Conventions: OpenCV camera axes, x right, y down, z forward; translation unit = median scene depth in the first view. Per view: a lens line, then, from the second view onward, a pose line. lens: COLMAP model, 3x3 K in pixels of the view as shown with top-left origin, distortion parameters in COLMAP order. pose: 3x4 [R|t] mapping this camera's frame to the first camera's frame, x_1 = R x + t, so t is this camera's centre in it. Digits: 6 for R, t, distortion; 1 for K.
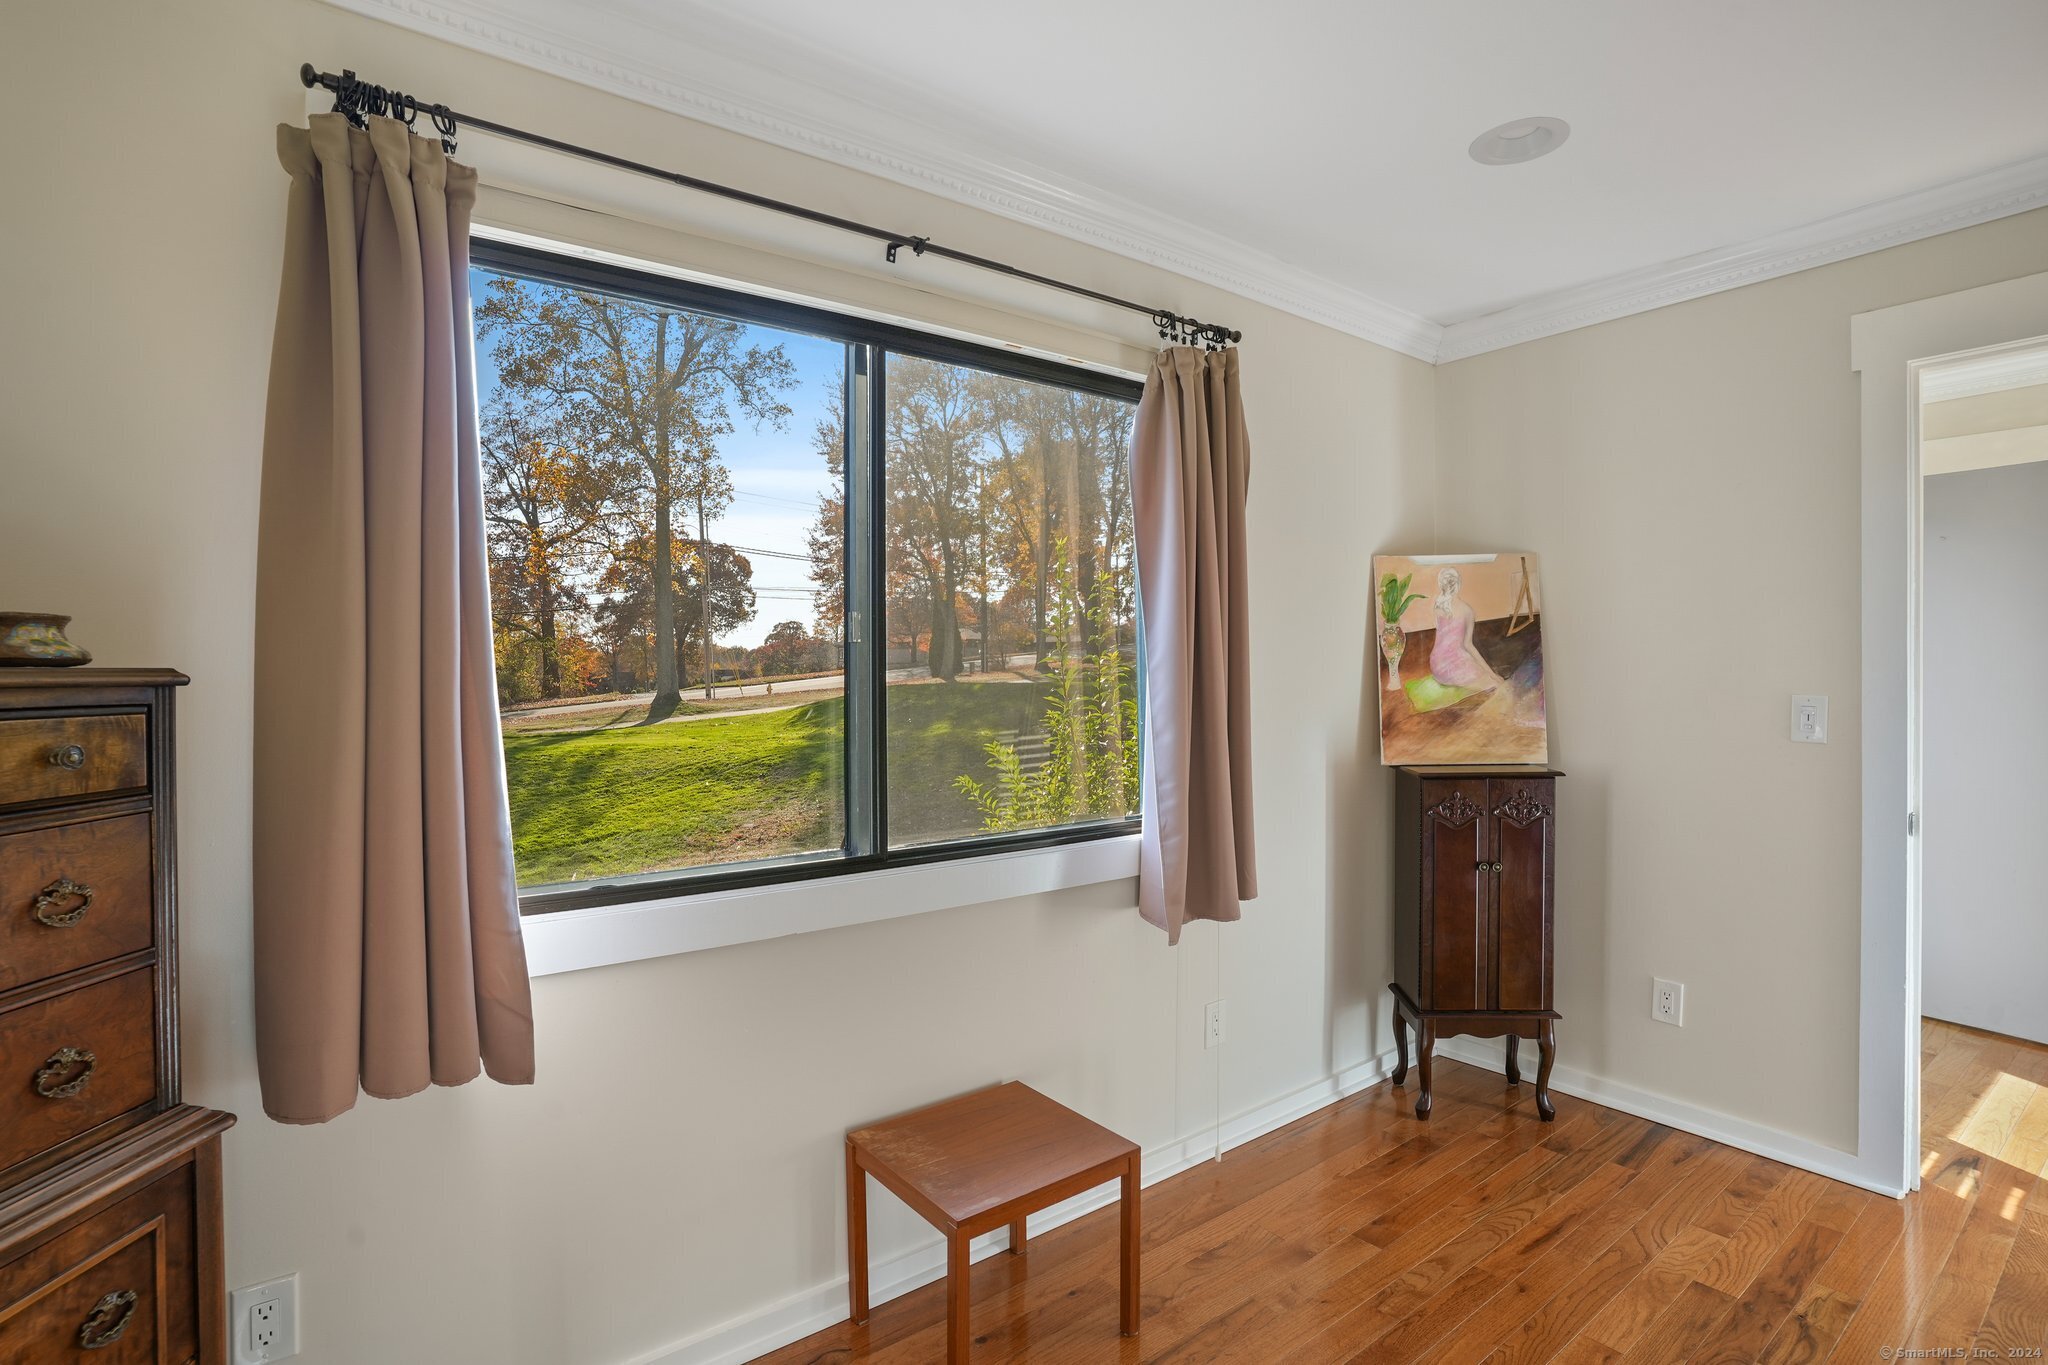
lens RADIAL K [[998.5, 0, 1026.9], [0, 998.5, 678.2], [0, 0, 1]] dist [-0.080979, 0.036475]
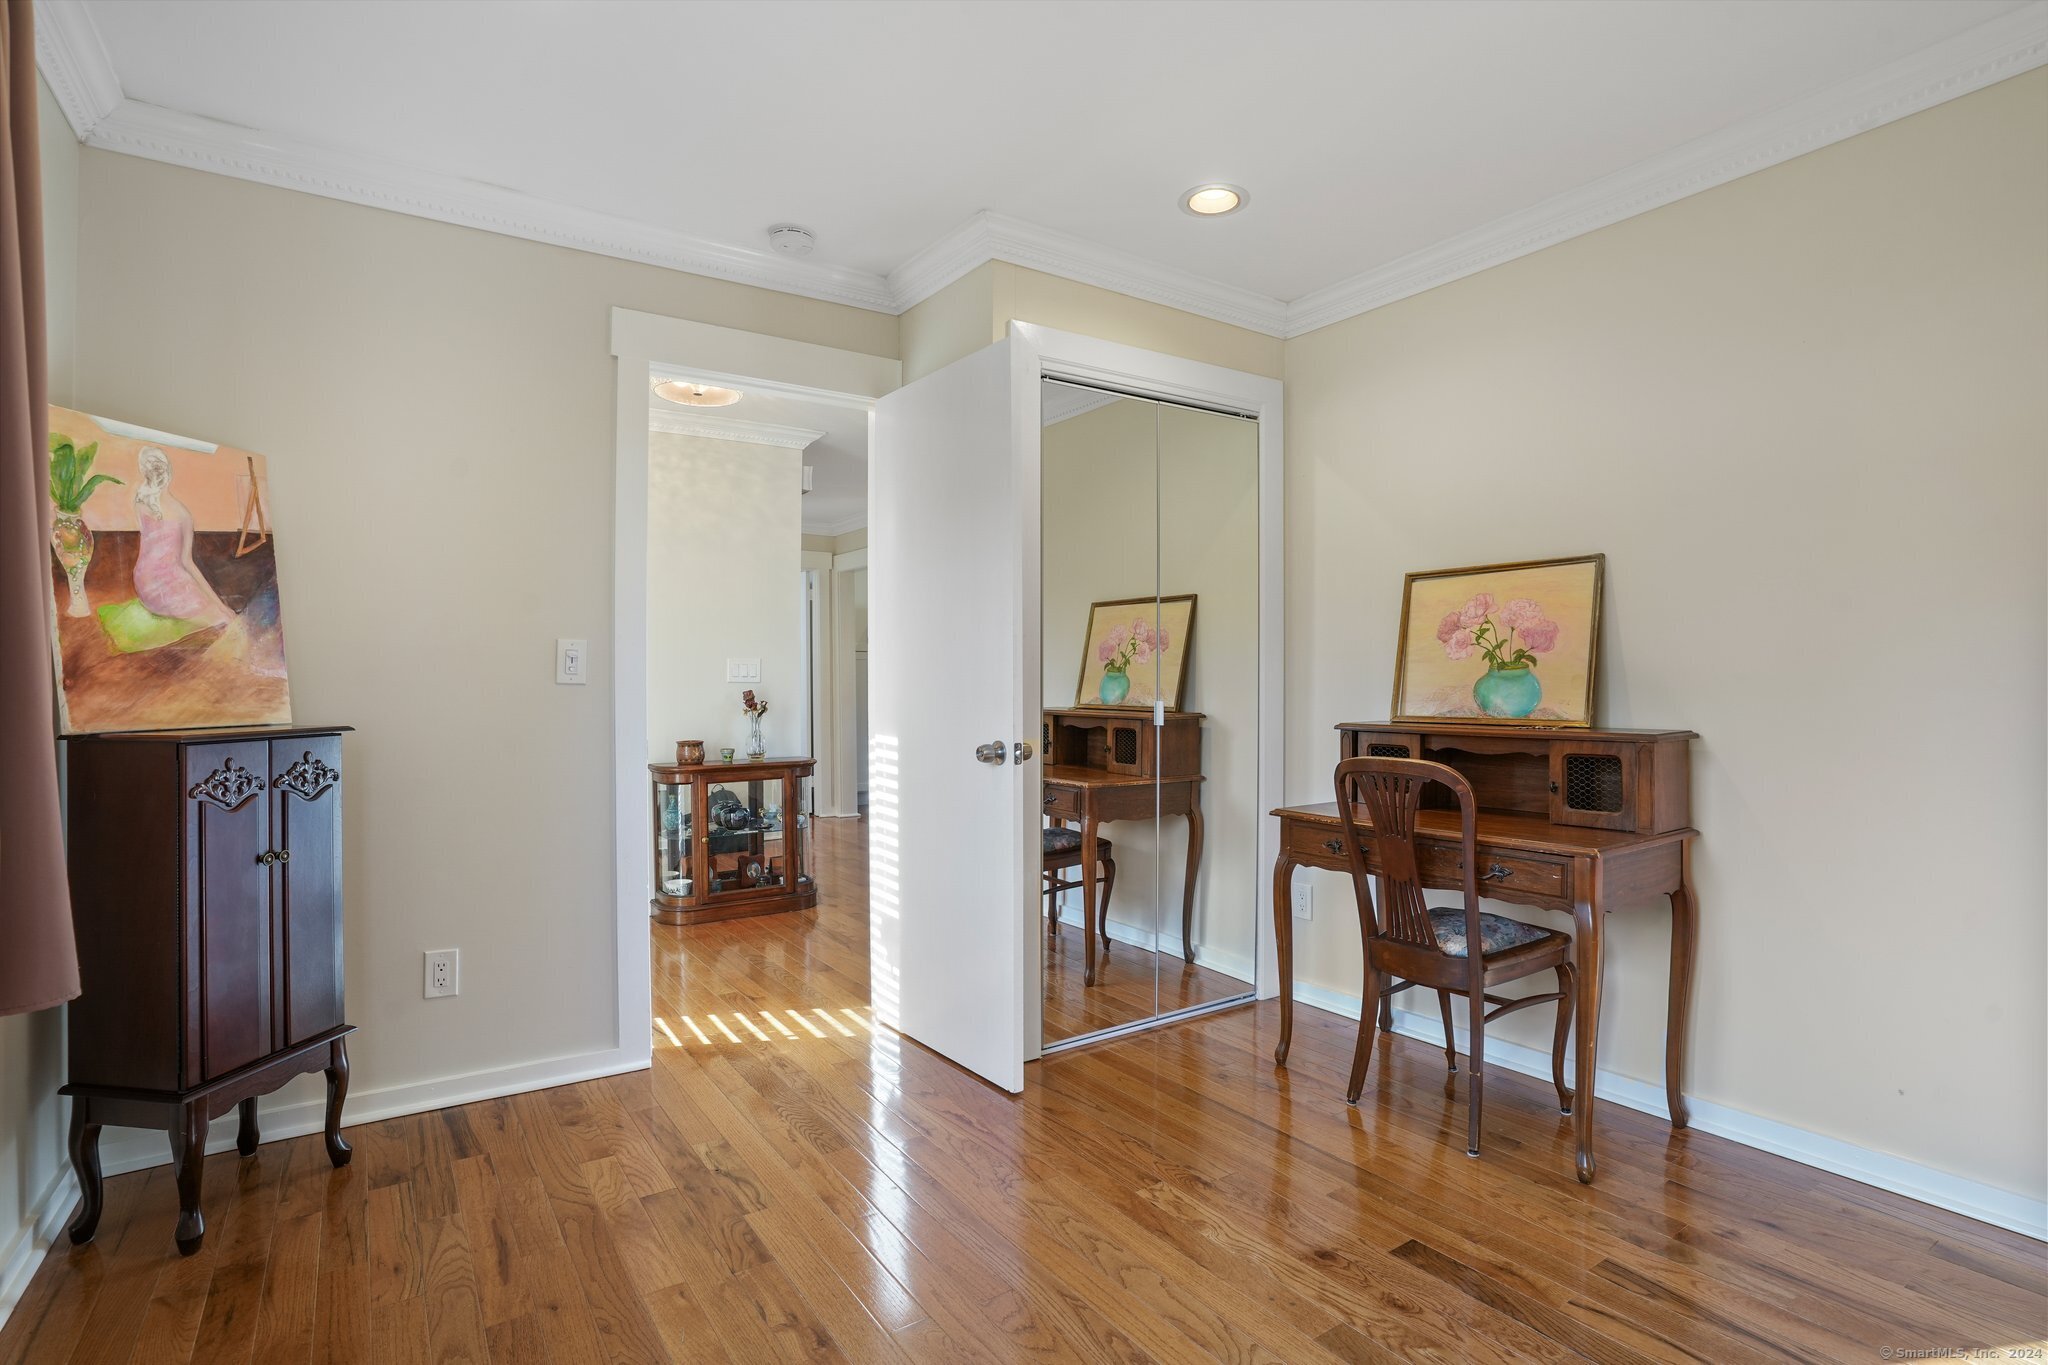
lens RADIAL K [[998.5, 0, 1026.9], [0, 998.5, 678.2], [0, 0, 1]] dist [-0.080979, 0.036475]
pose [[0.056375, 0.012473, 0.998332, -0.209632], [0.008622, 0.999879, -0.012979, 0.065175], [-0.998372, 0.009339, 0.056261, 0.356689]]
